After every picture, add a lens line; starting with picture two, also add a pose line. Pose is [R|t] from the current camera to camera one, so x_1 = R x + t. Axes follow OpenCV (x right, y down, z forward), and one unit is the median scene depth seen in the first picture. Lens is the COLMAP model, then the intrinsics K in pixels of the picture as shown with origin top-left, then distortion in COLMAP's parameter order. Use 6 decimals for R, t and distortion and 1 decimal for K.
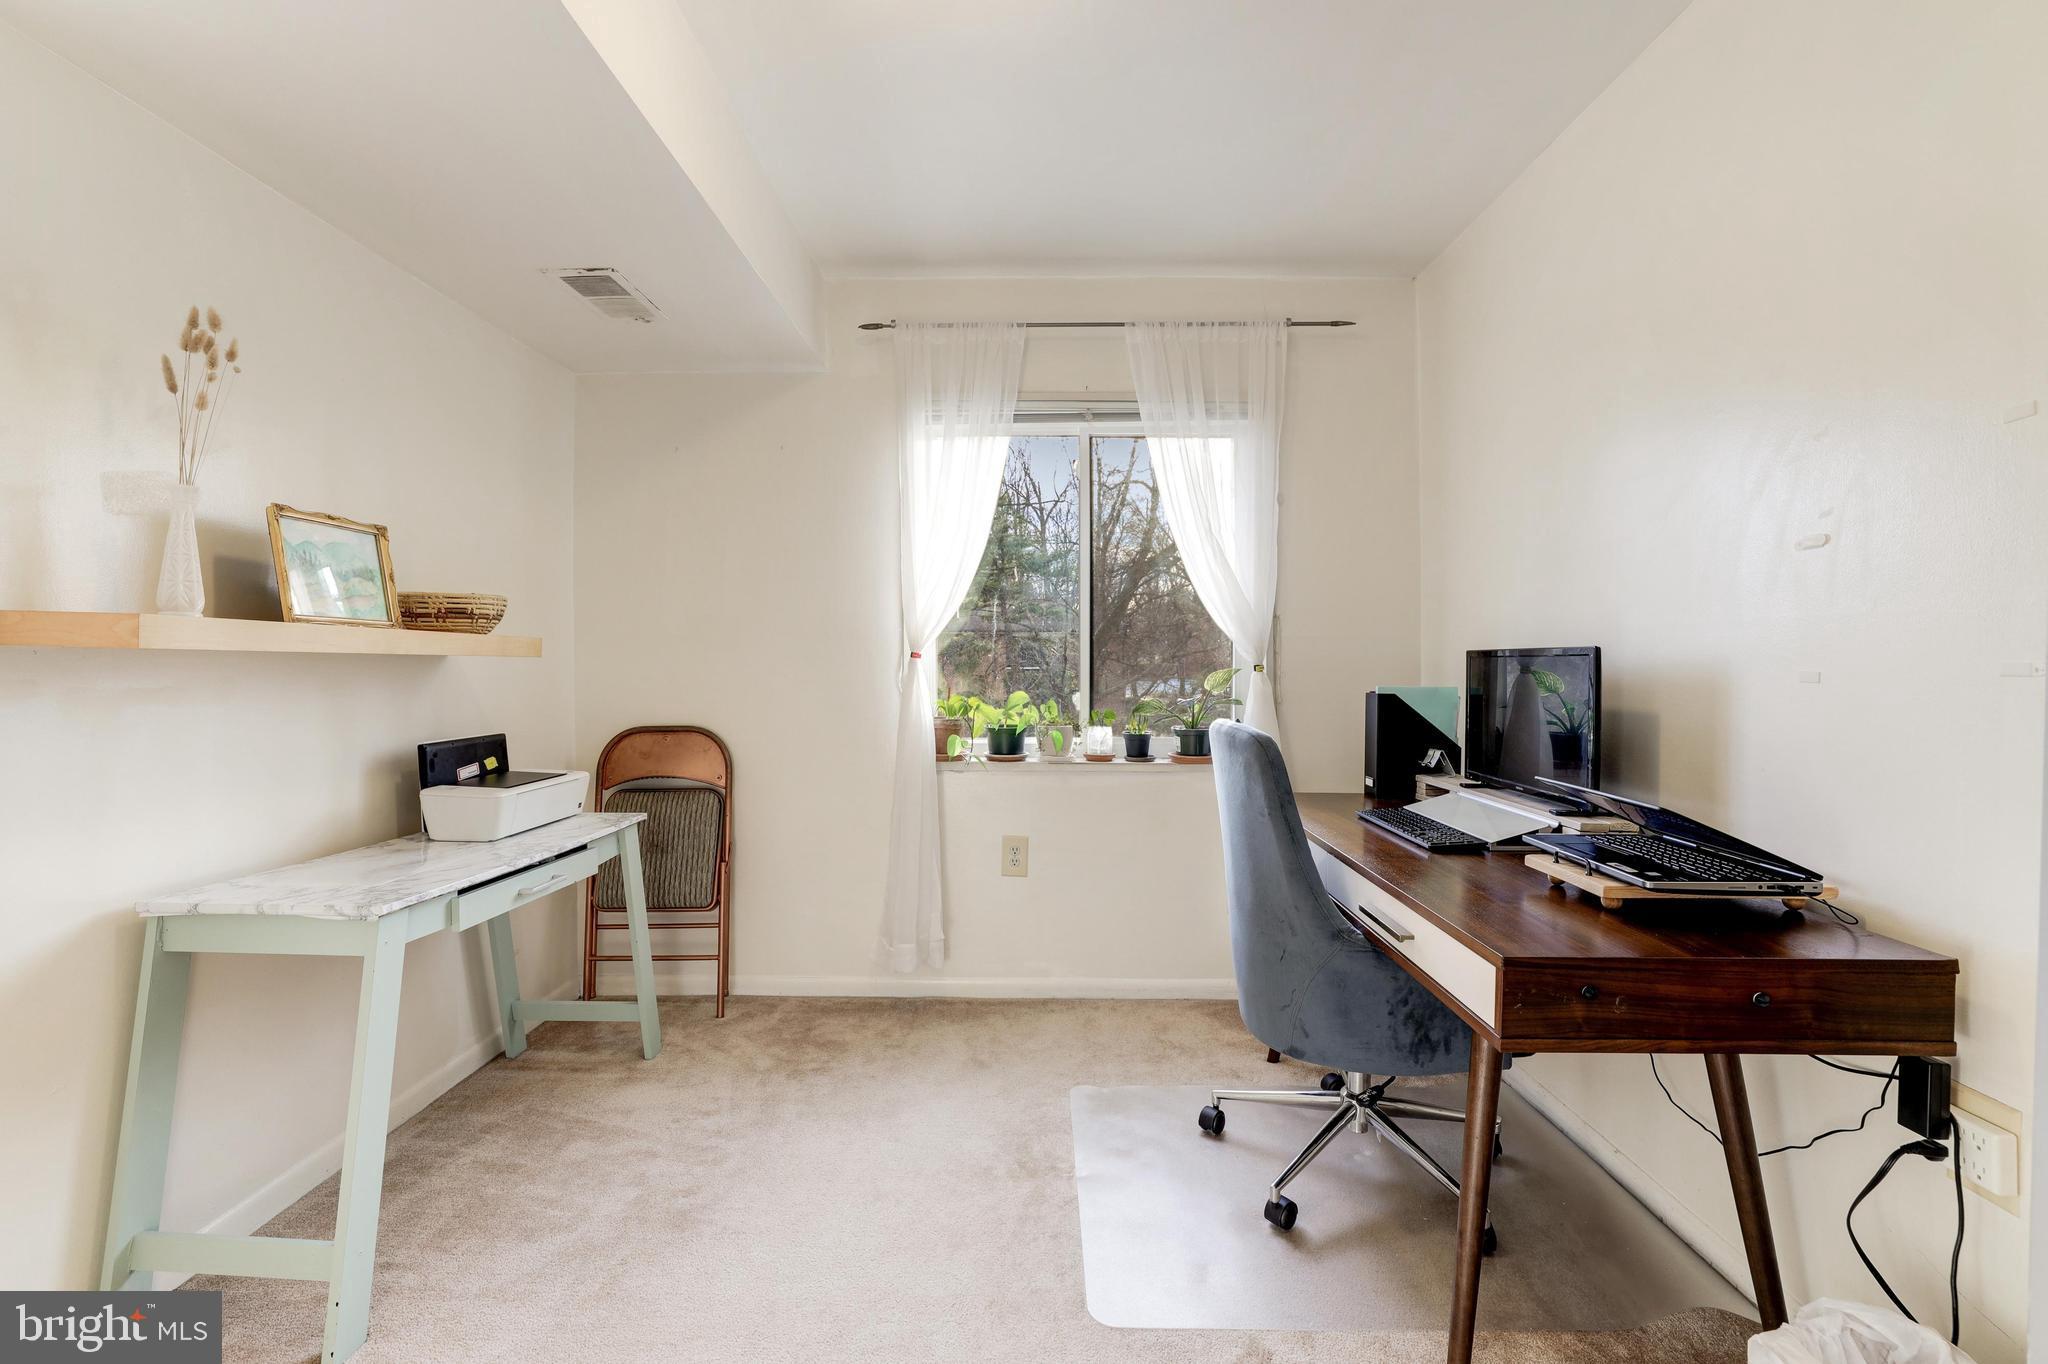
lens RADIAL K [[898.7, 0, 1017.4], [0, 898.7, 671.5], [0, 0, 1]] dist [-0.034238, 0.014275]
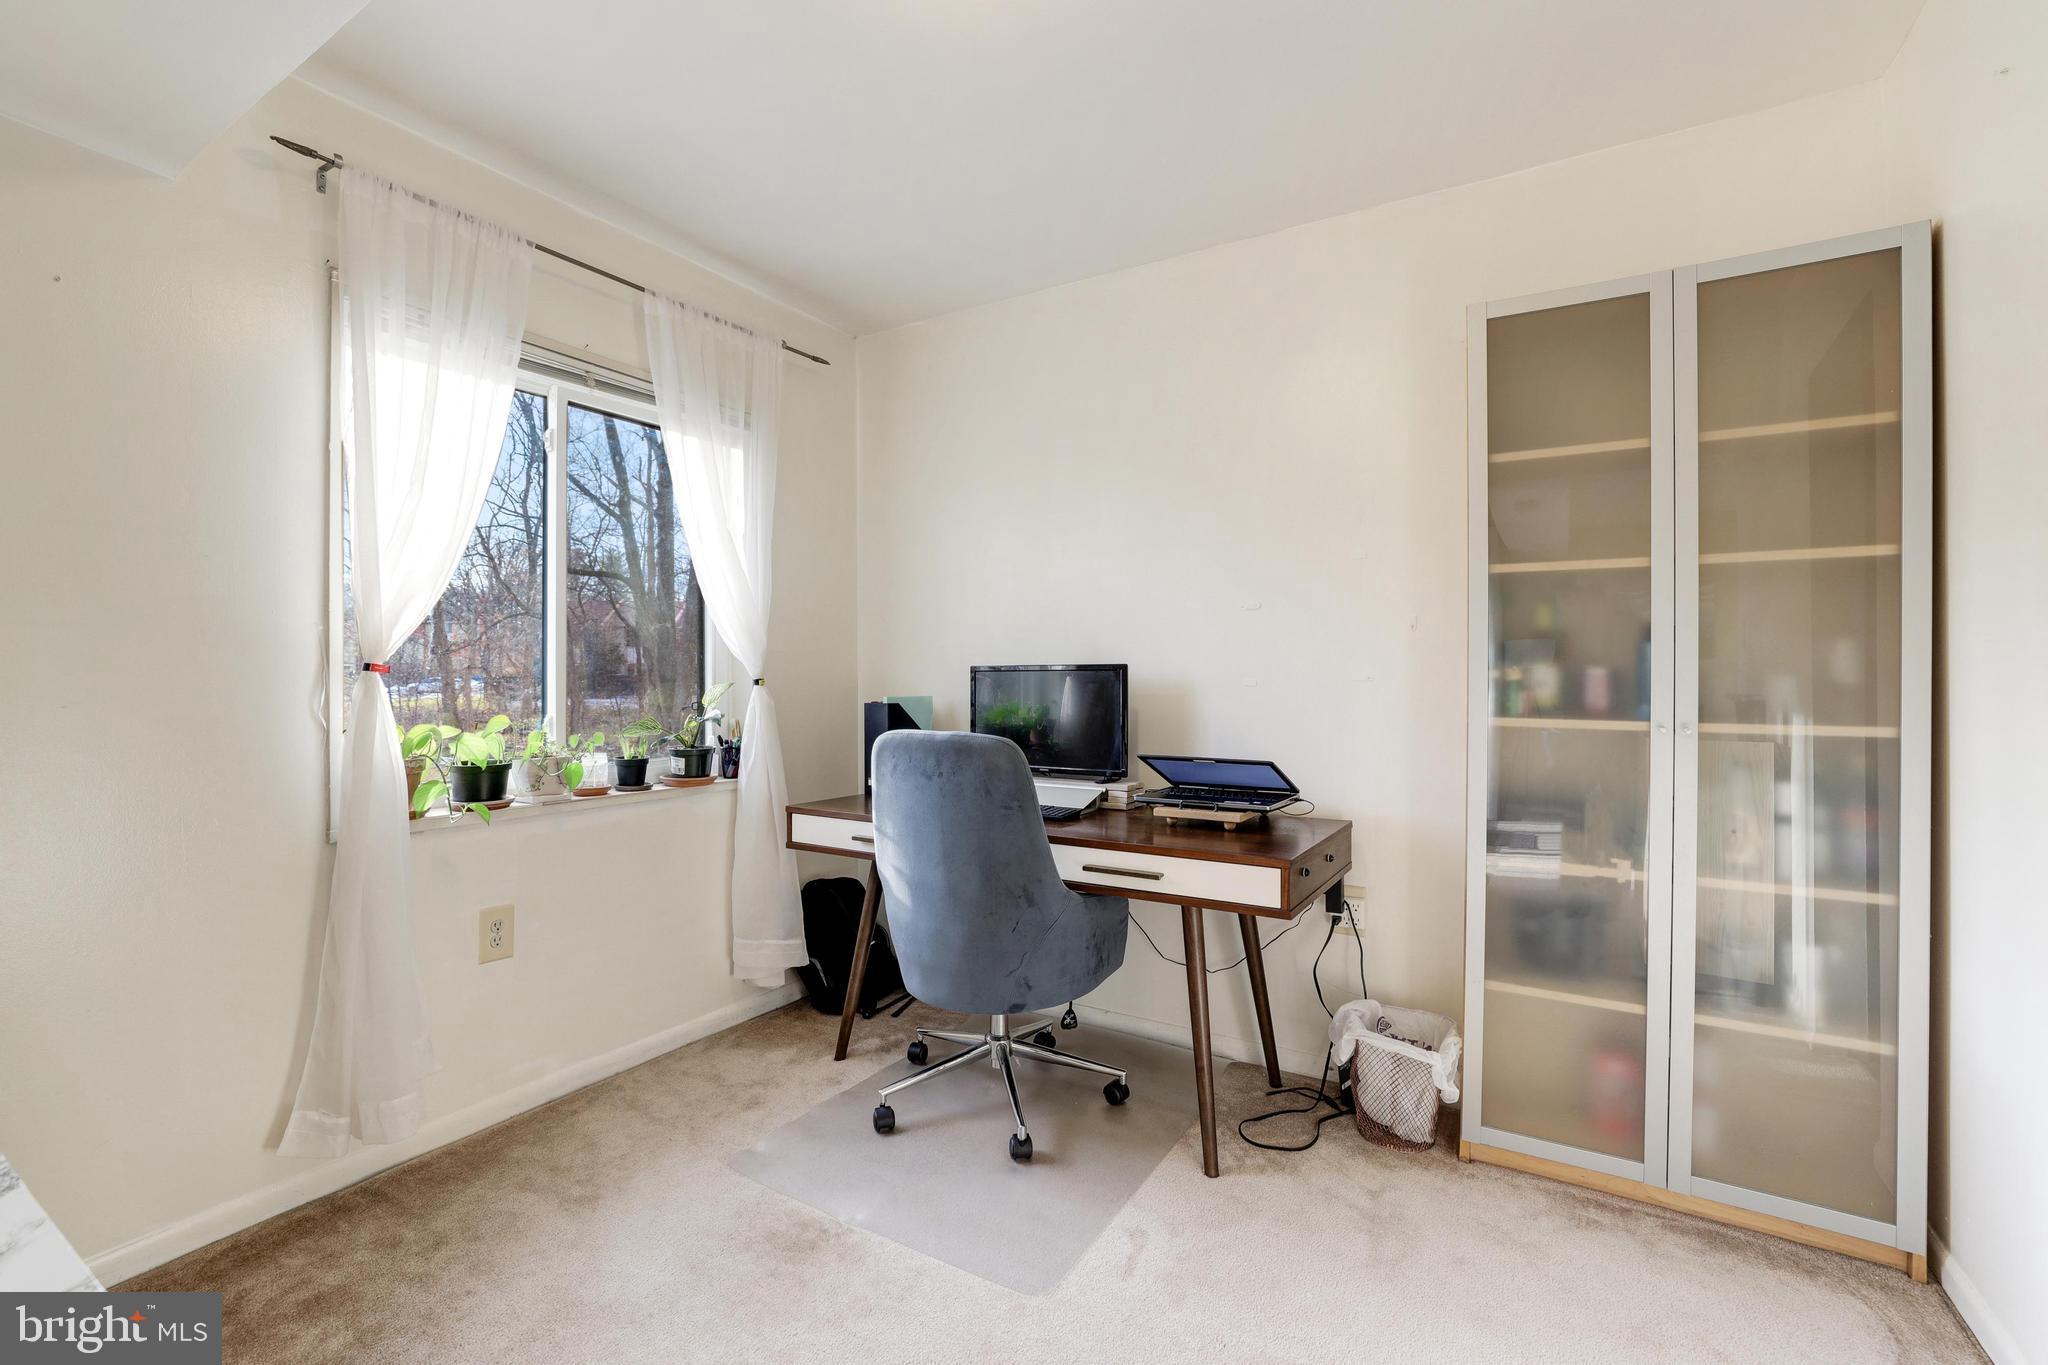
lens RADIAL K [[898.7, 0, 1028.9], [0, 898.7, 670.0], [0, 0, 1]] dist [-0.034238, 0.014275]
pose [[0.508431, 0.000297, 0.861103, -0.433948], [0.012889, 0.999885, -0.007955, -0.005392], [-0.861006, 0.015143, 0.508369, 0.236980]]
